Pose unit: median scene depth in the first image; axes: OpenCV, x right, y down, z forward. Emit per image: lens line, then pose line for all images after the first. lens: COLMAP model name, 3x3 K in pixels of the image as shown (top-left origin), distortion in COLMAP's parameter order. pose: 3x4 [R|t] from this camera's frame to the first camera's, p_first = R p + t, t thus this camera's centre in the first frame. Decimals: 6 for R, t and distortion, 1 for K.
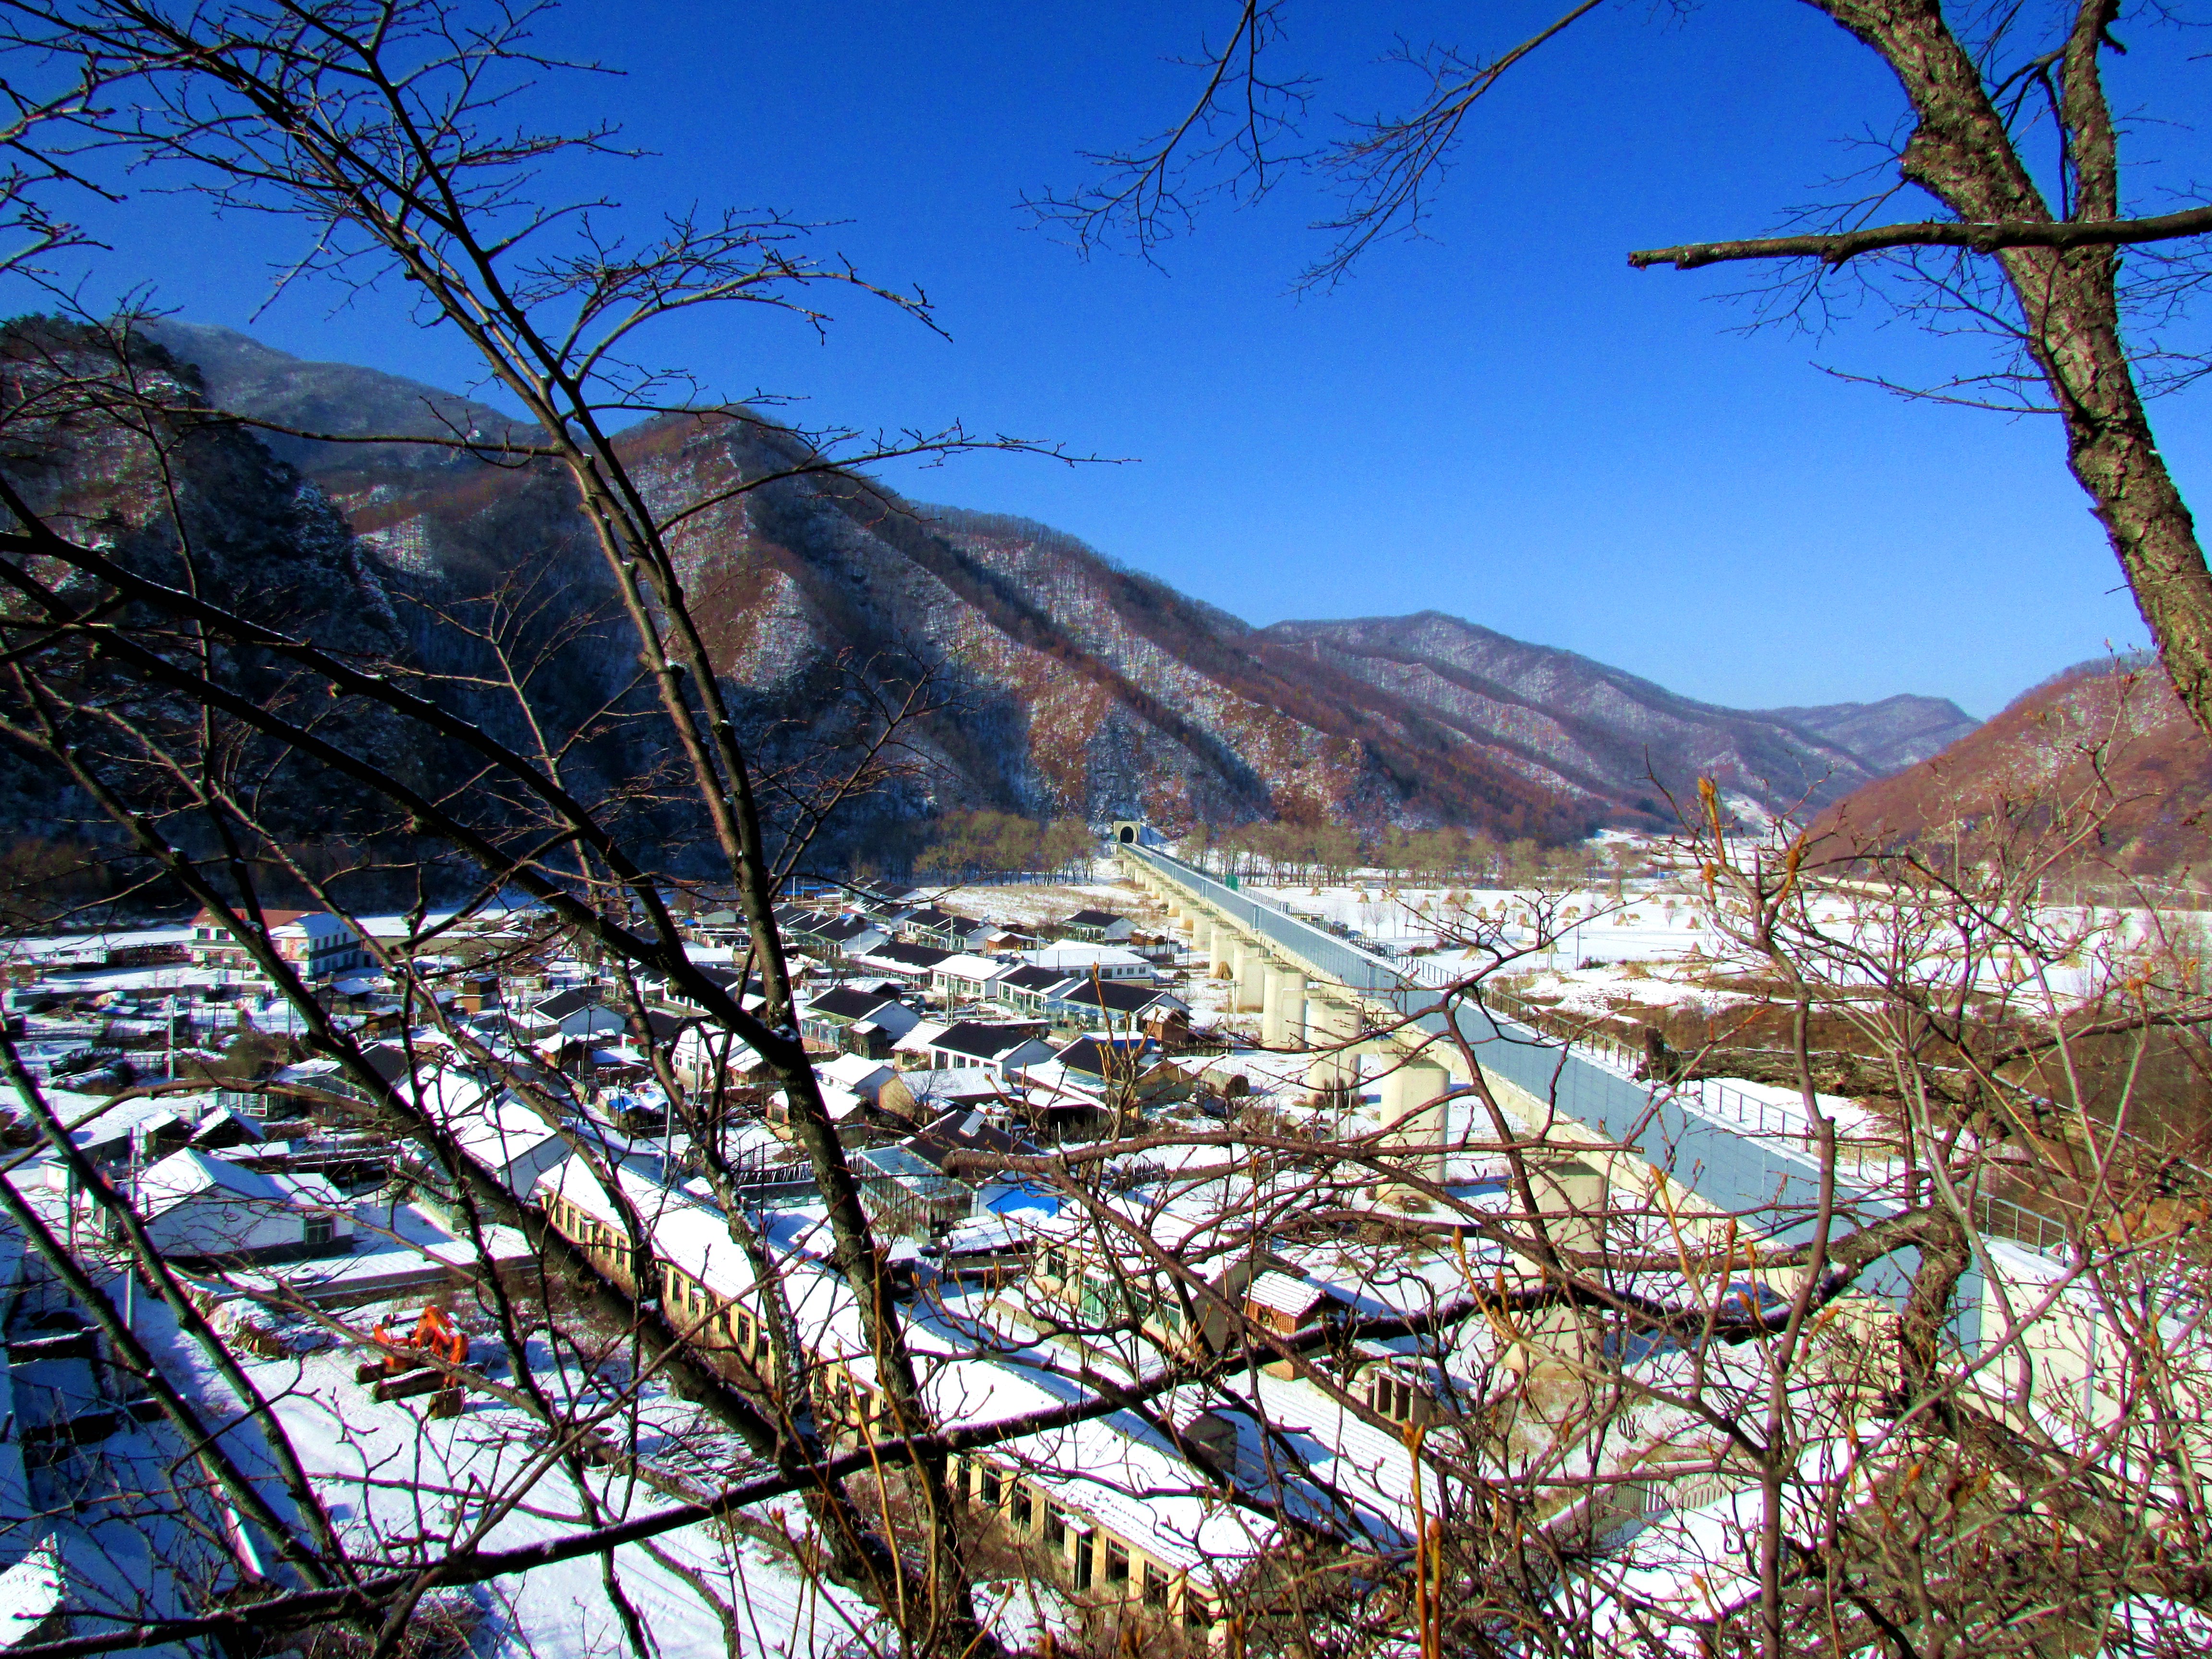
lens RADIAL K [[1574.3, 0, 1098.3], [0, 1574.3, 833.9], [0, 0, 1]] dist [-0.030126, 0.008738]
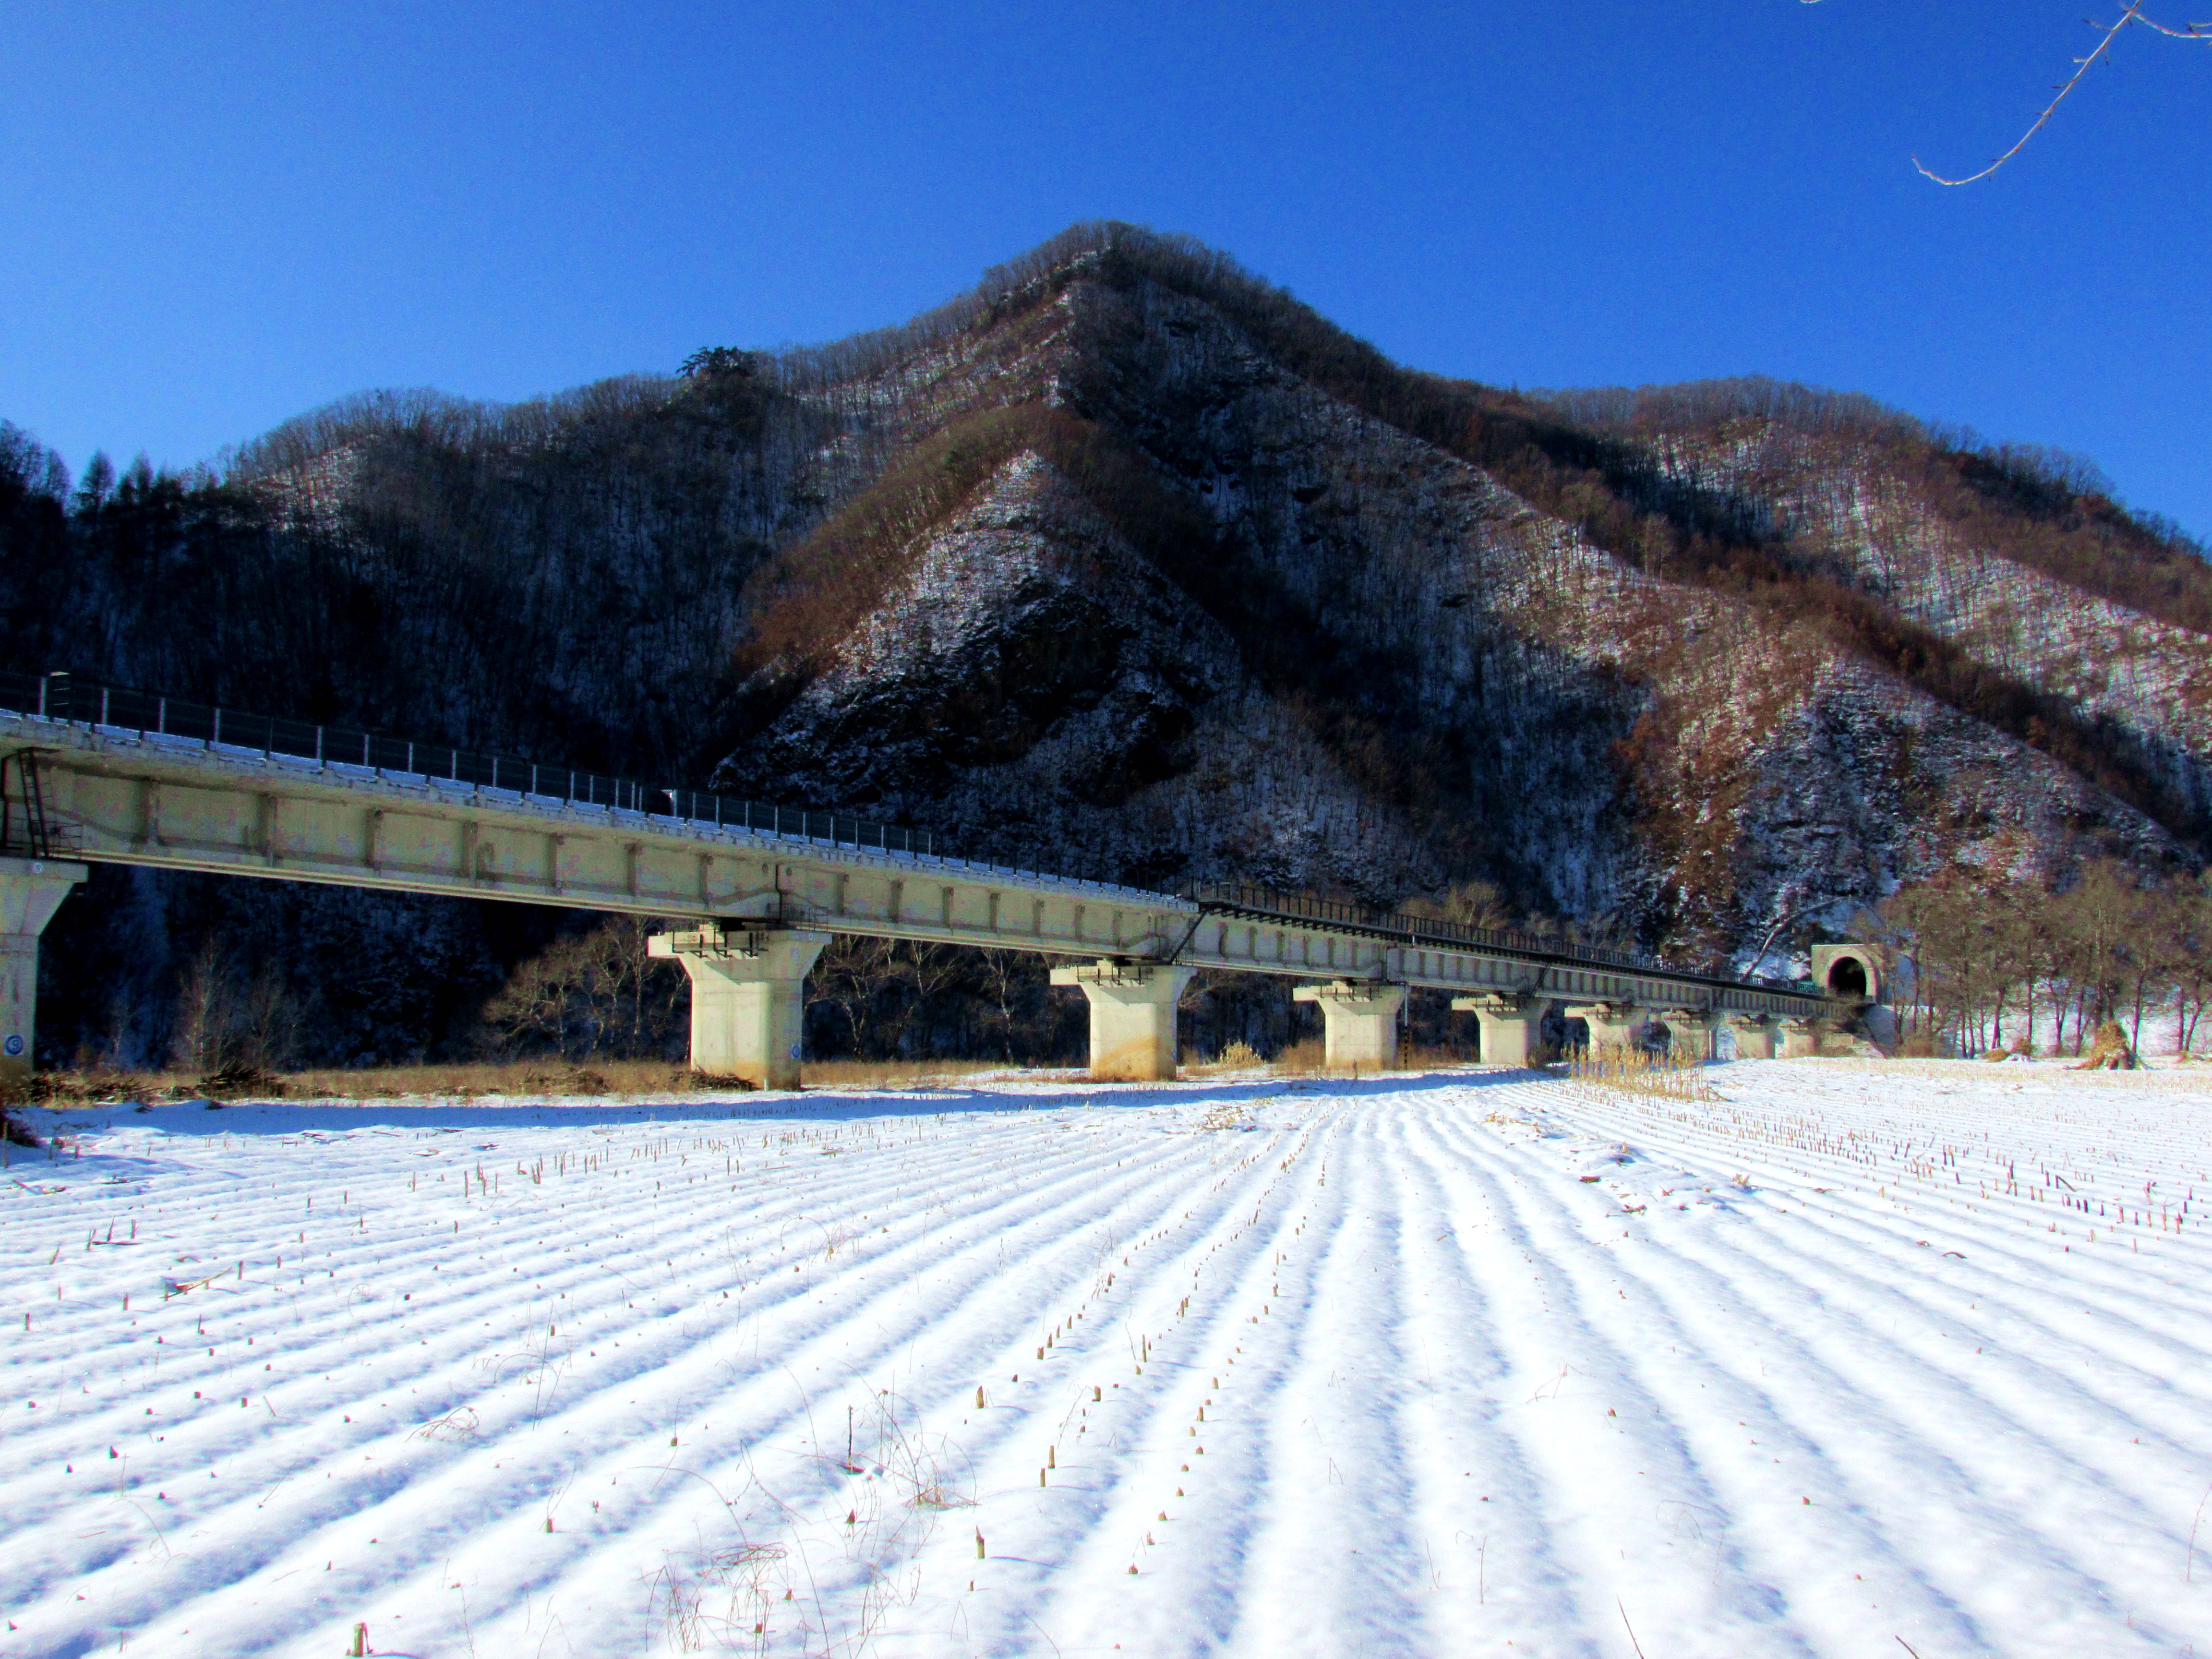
lens RADIAL K [[2117.0, 0, 1106.0], [0, 2117.0, 829.5], [0, 0, 1]] dist [-0.013339, -0.012970]
pose [[0.878636, -0.085664, -0.469744, 0.287442], [0.024928, 0.990663, -0.134034, 0.078964], [0.476840, 0.106057, 0.872568, 1.364811]]
